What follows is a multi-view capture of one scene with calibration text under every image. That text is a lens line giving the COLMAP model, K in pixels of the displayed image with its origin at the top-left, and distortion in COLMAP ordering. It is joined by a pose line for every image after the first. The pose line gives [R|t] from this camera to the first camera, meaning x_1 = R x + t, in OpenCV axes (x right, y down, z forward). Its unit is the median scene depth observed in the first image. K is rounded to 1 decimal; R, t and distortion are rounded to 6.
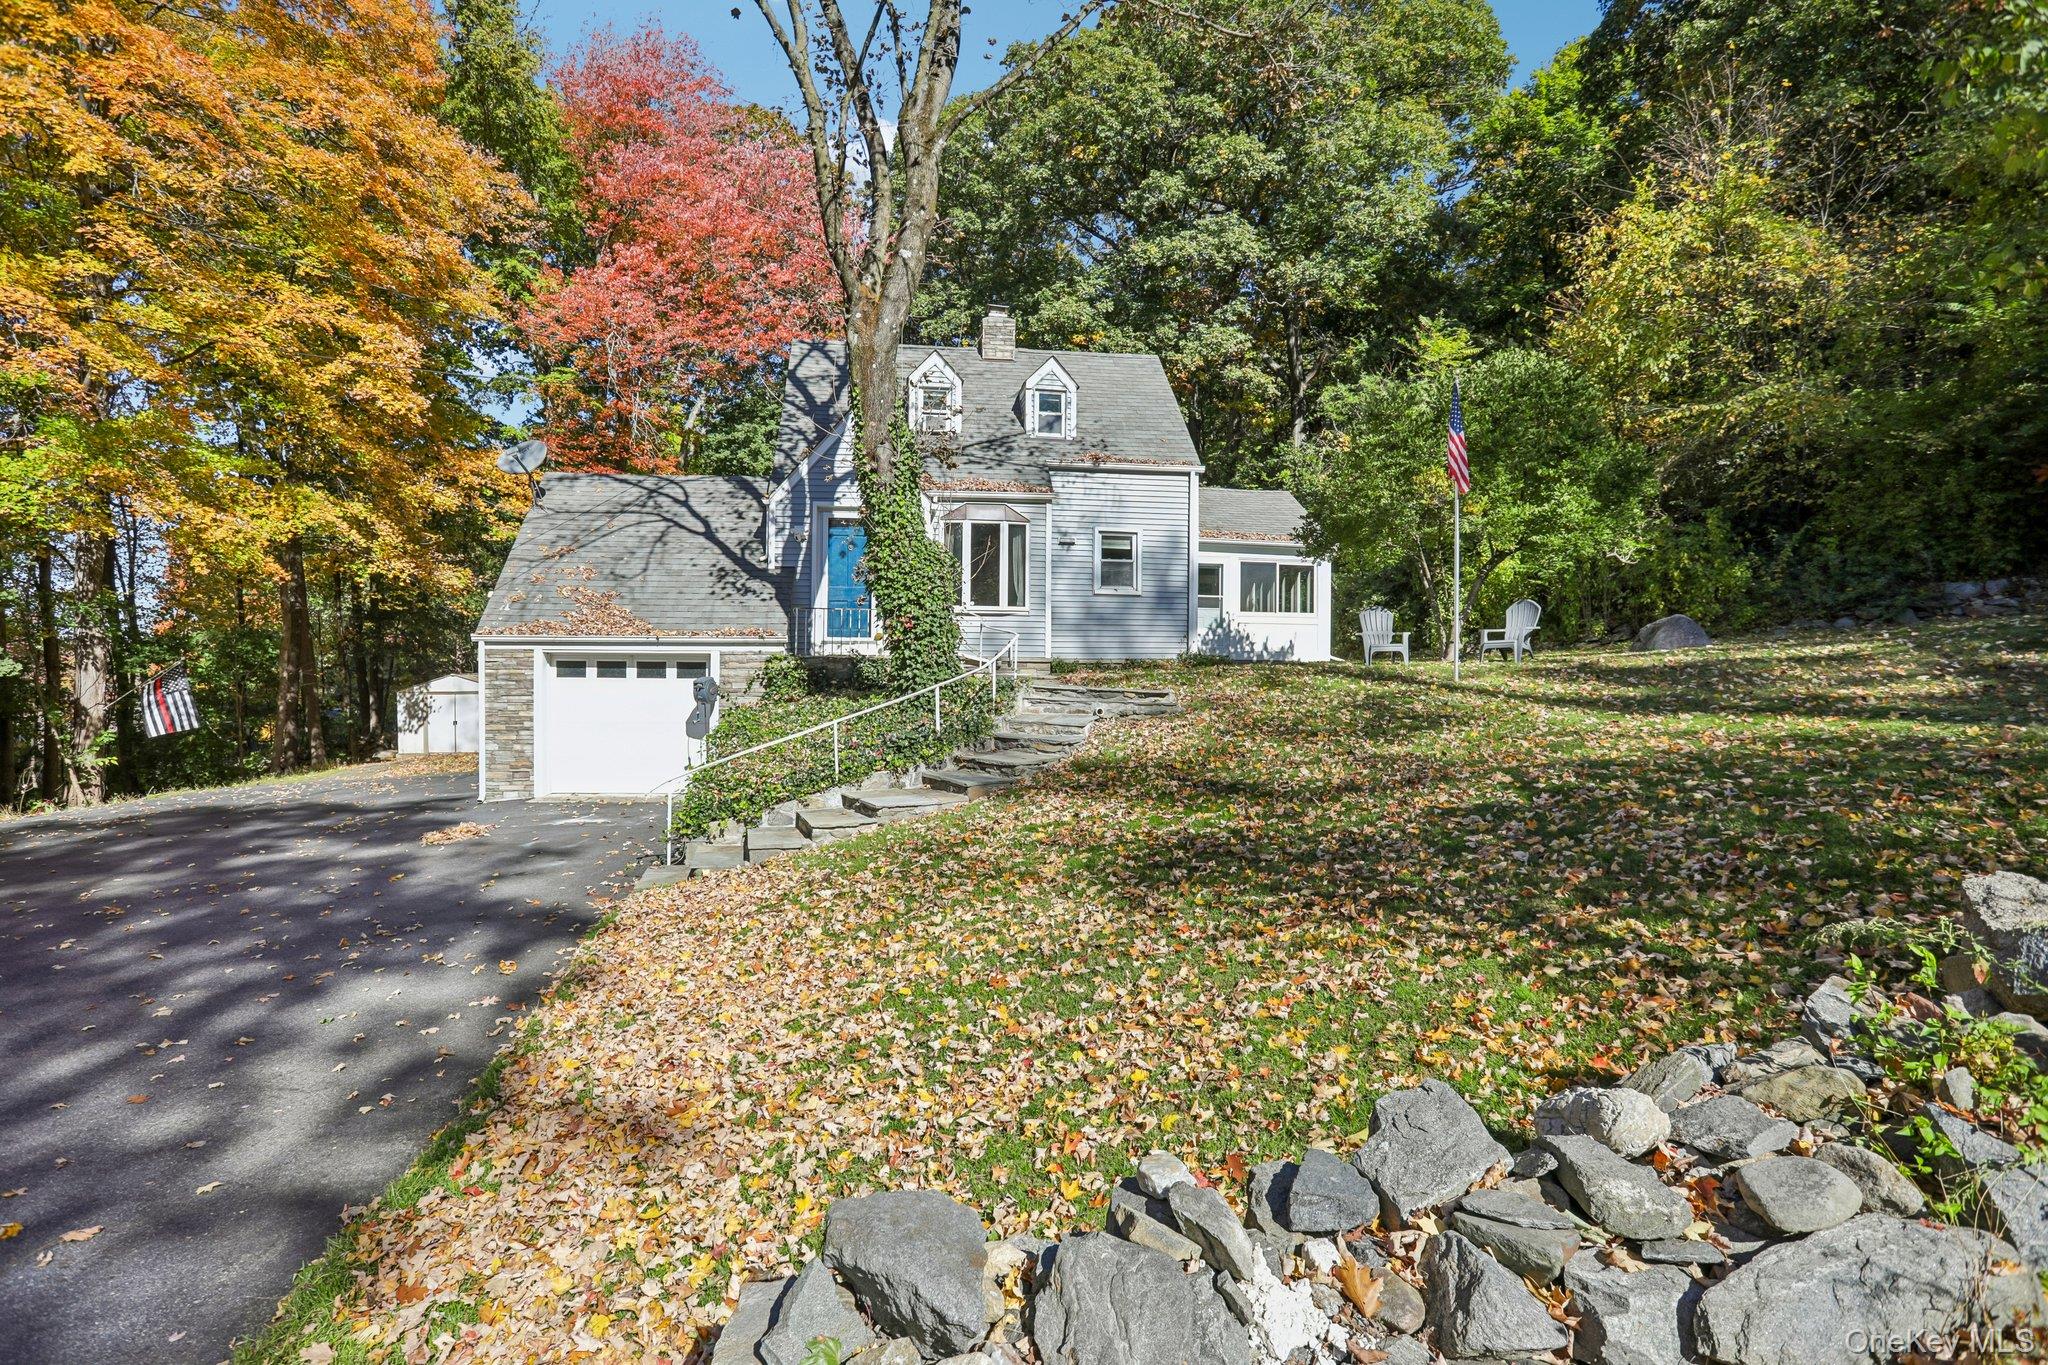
lens RADIAL K [[1000.4, 0, 1022.8], [0, 1000.4, 667.8], [0, 0, 1]] dist [-0.058331, 0.000277]
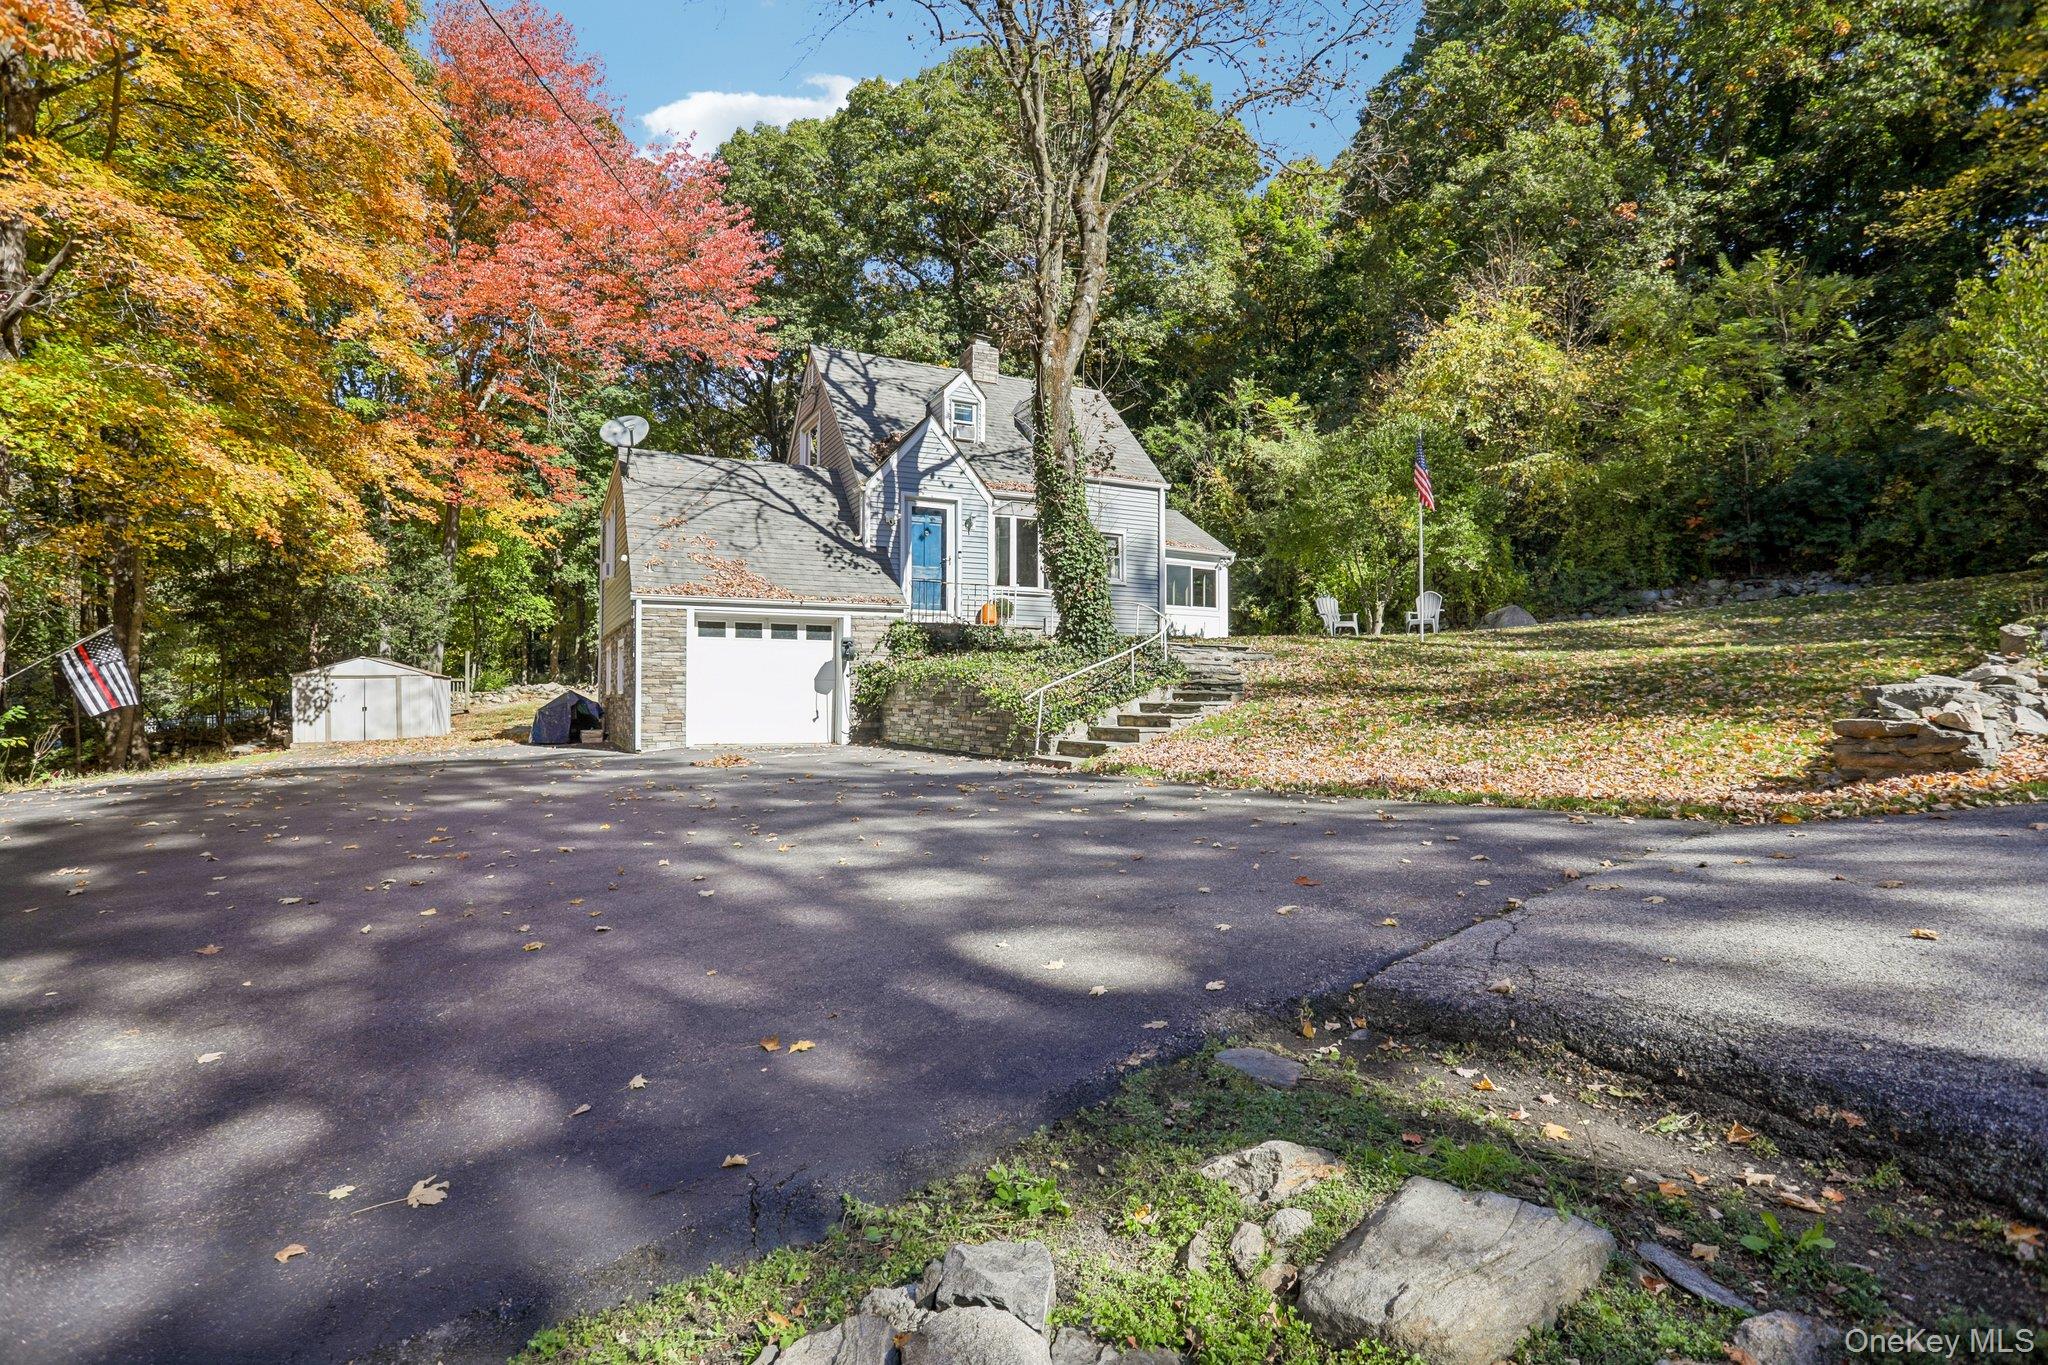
lens RADIAL K [[993.1, 0, 1024.0], [0, 993.1, 682.5], [0, 0, 1]] dist [-0.063365, -0.000293]
pose [[0.940897, -0.000641, 0.338692, -0.462266], [0.004432, 0.999936, -0.010419, 0.066609], [-0.338664, 0.011305, 0.940839, -0.121025]]
